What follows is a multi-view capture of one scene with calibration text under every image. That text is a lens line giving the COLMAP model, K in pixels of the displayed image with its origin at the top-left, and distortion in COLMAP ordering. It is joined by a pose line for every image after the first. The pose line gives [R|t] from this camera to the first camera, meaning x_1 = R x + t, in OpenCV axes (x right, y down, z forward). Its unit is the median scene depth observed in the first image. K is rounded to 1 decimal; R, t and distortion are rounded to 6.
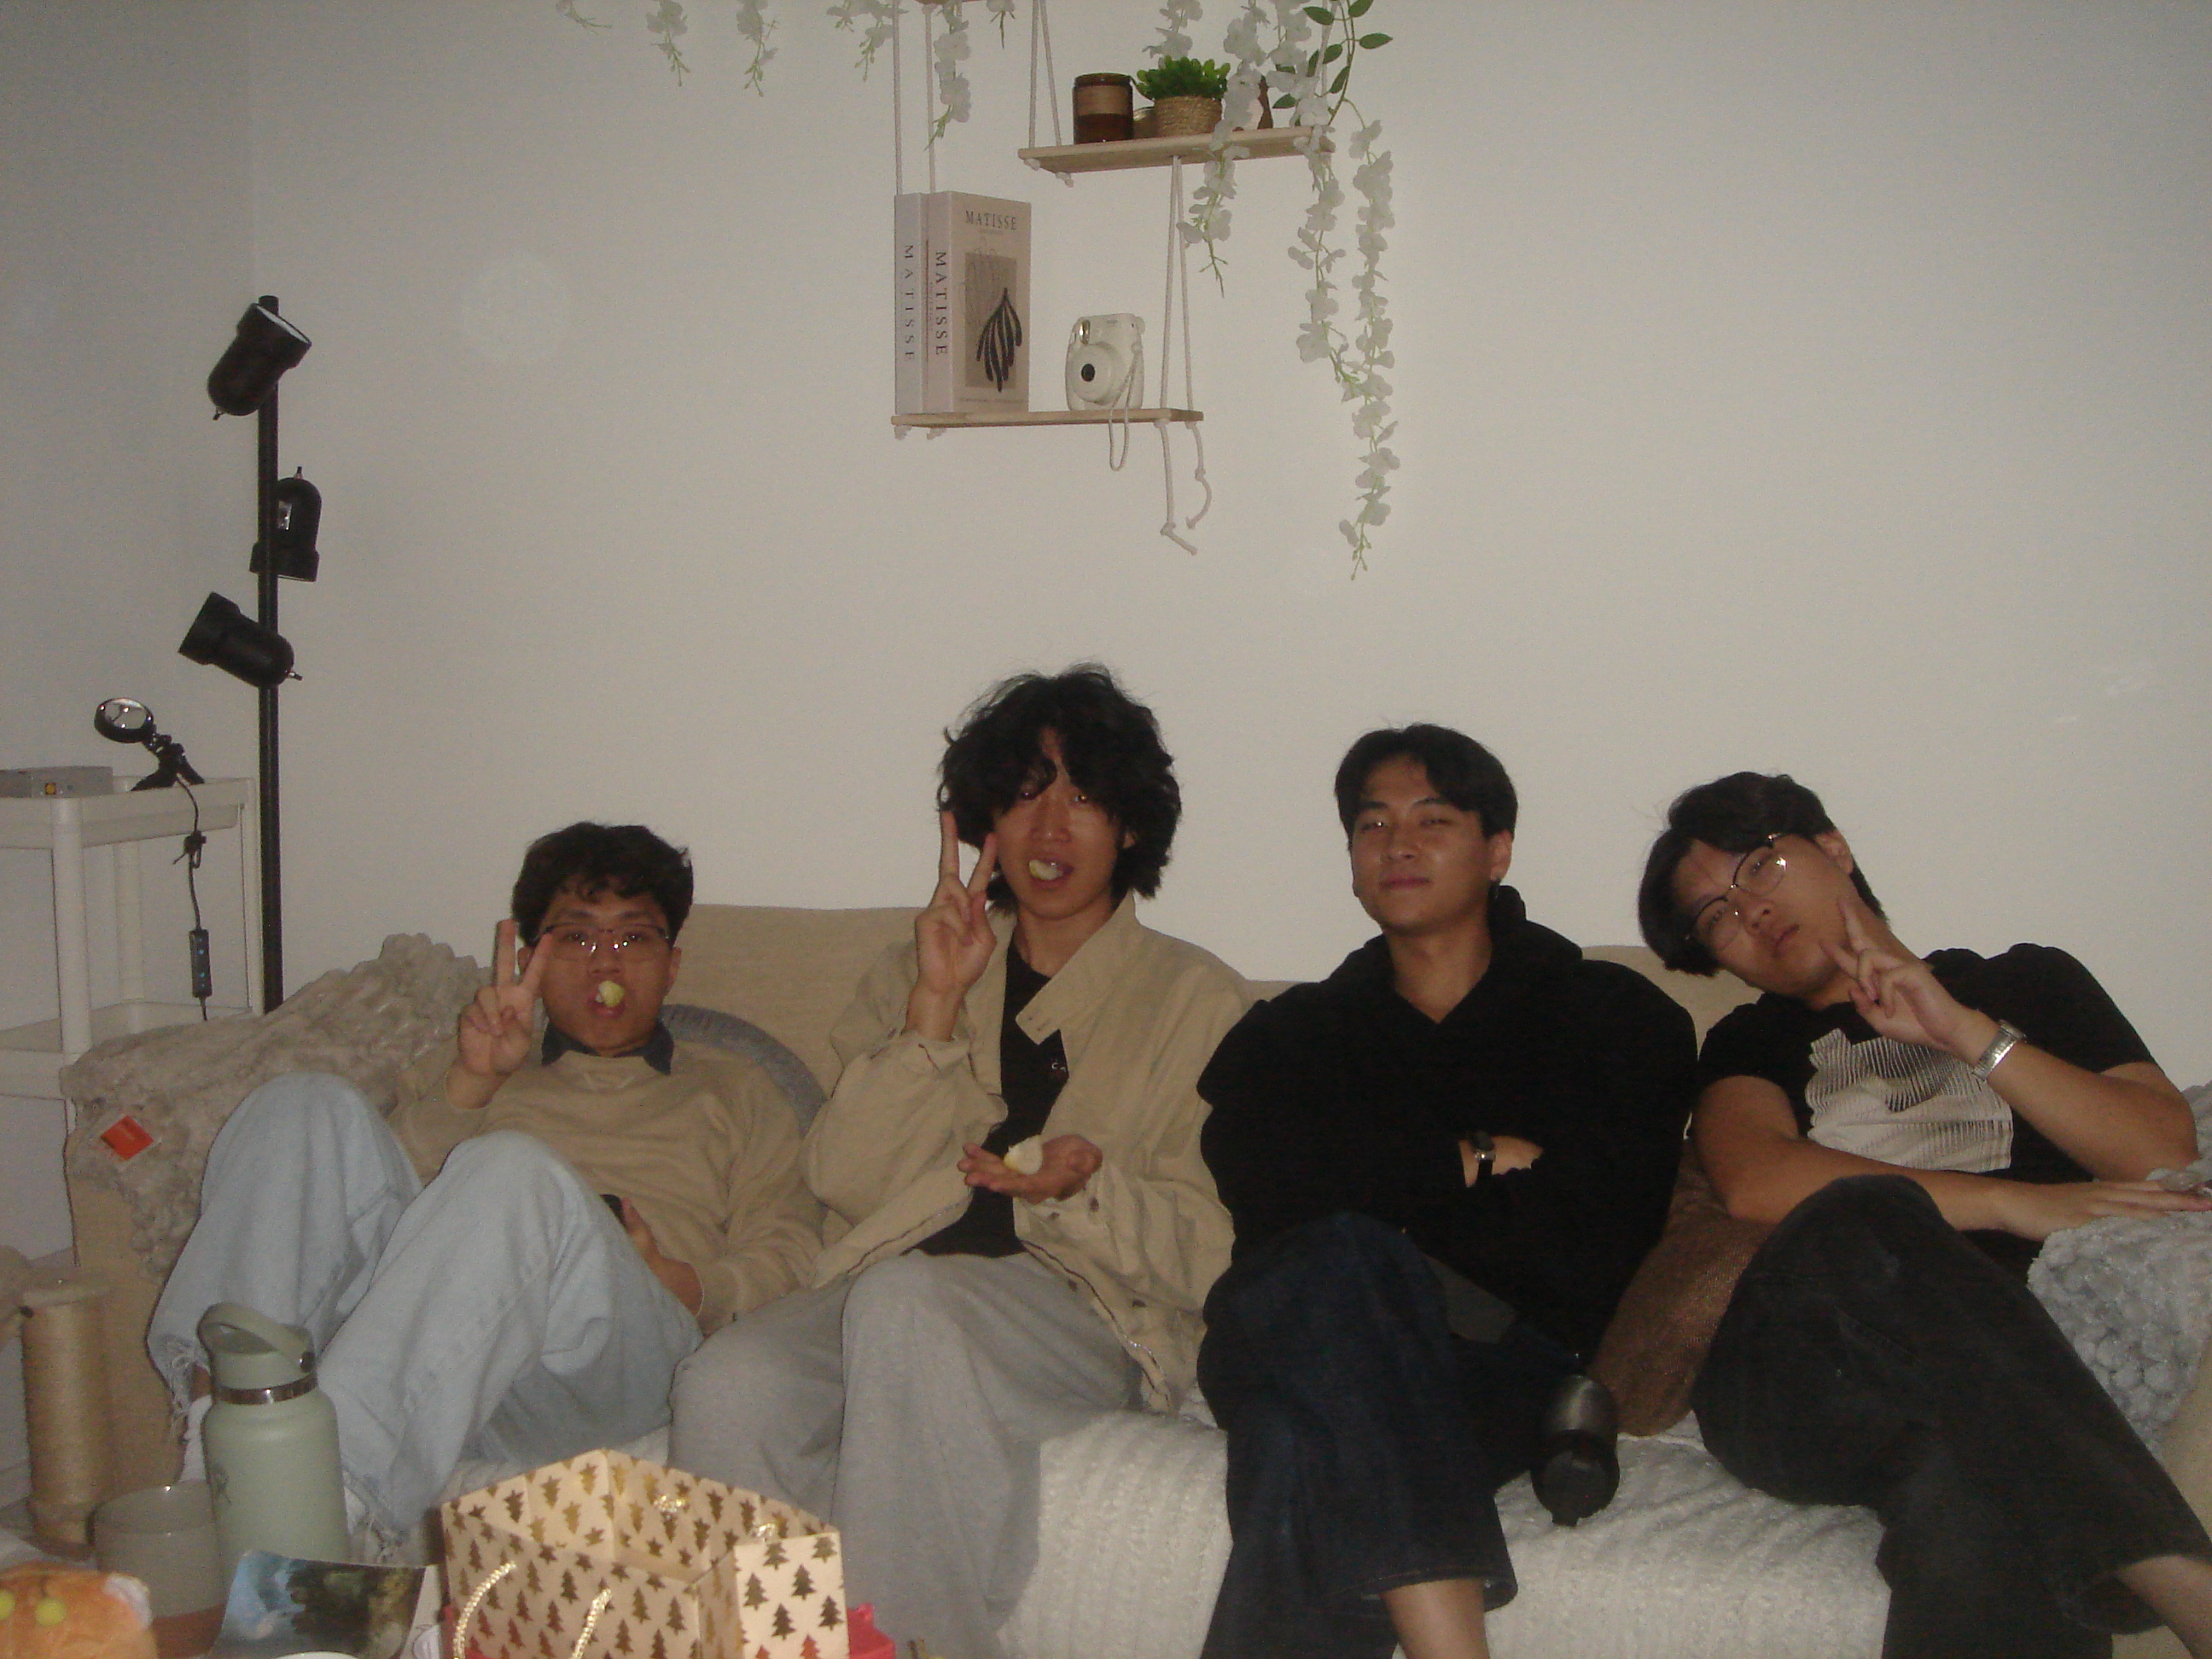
lens RADIAL K [[2547.5, 0, 1118.4], [0, 2547.5, 818.0], [0, 0, 1]] dist [-0.120979, 0.000000]
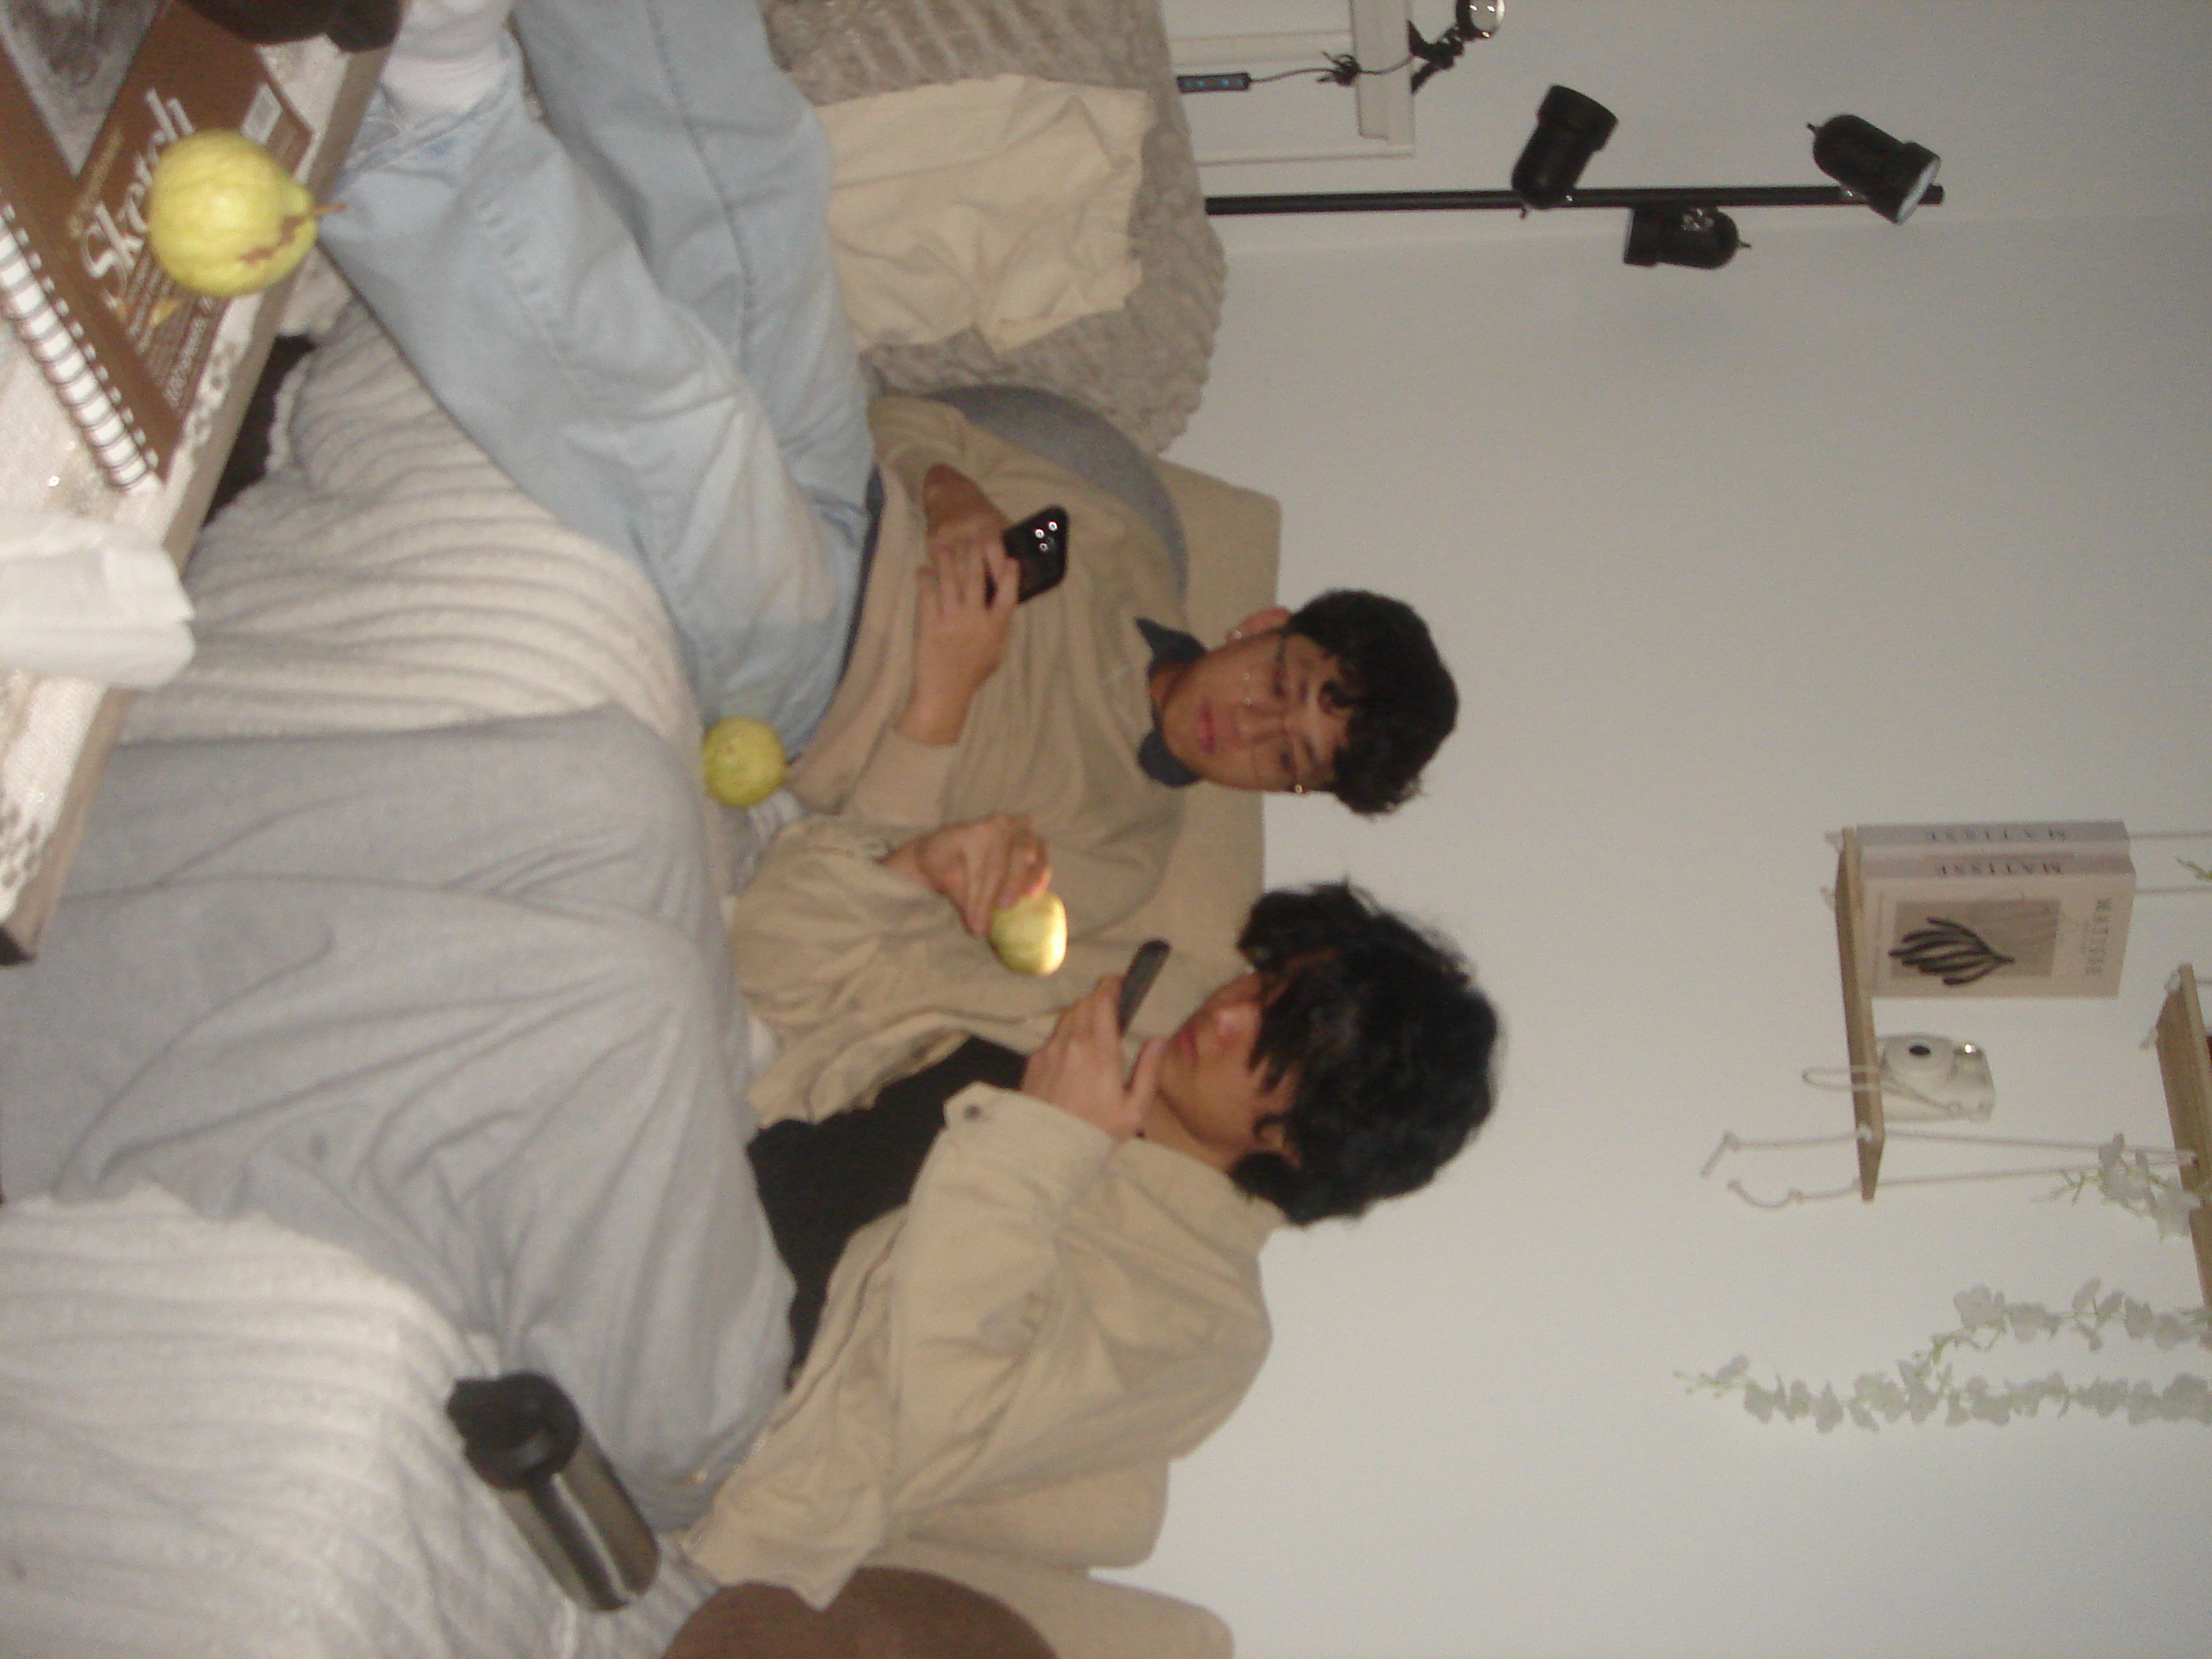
lens RADIAL K [[2547.5, 0, 1130.2], [0, 2547.5, 816.4], [0, 0, 1]] dist [-0.120979, 0.000000]
pose [[-0.029434, 0.962281, -0.270459, 0.142958], [-0.998077, -0.013524, 0.060501, 0.029685], [0.054562, 0.271720, 0.960828, 0.195328]]
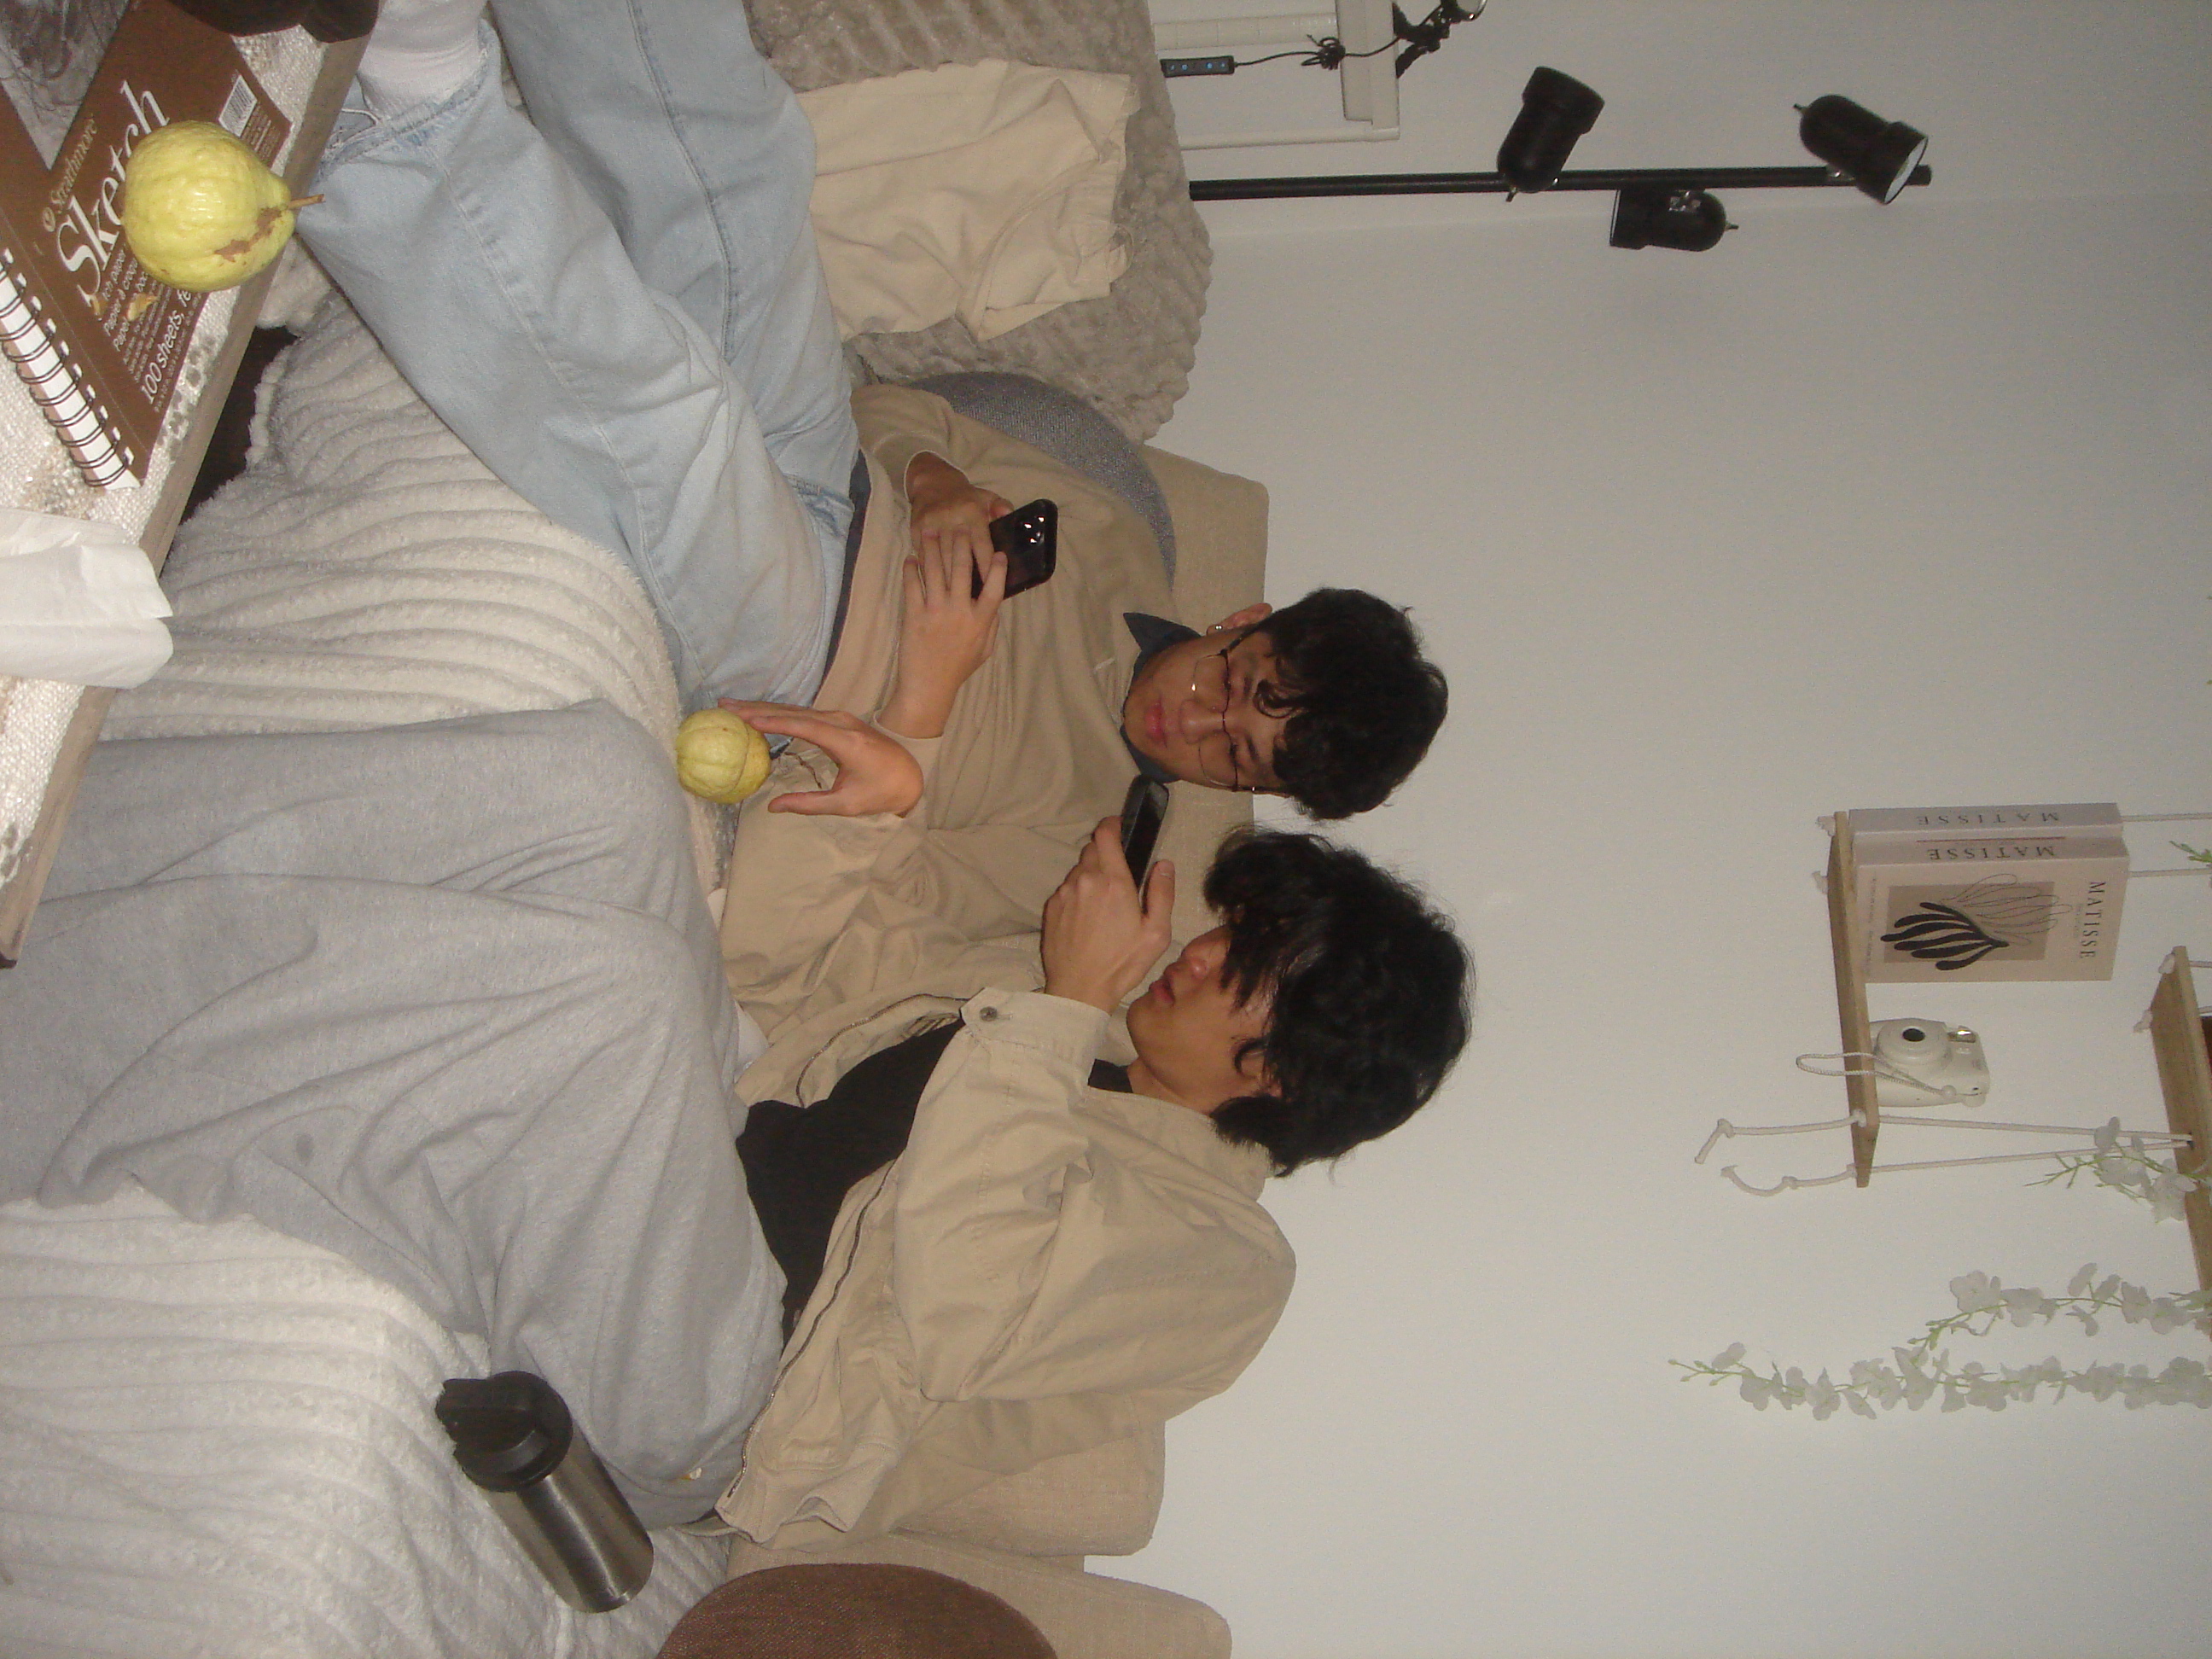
lens RADIAL K [[2547.5, 0, 1128.6], [0, 2547.5, 815.1], [0, 0, 1]] dist [-0.120979, 0.000000]
pose [[-0.021318, 0.963905, -0.265392, 0.140511], [-0.998421, -0.006725, 0.055773, 0.030845], [0.051975, 0.266162, 0.962526, 0.199027]]
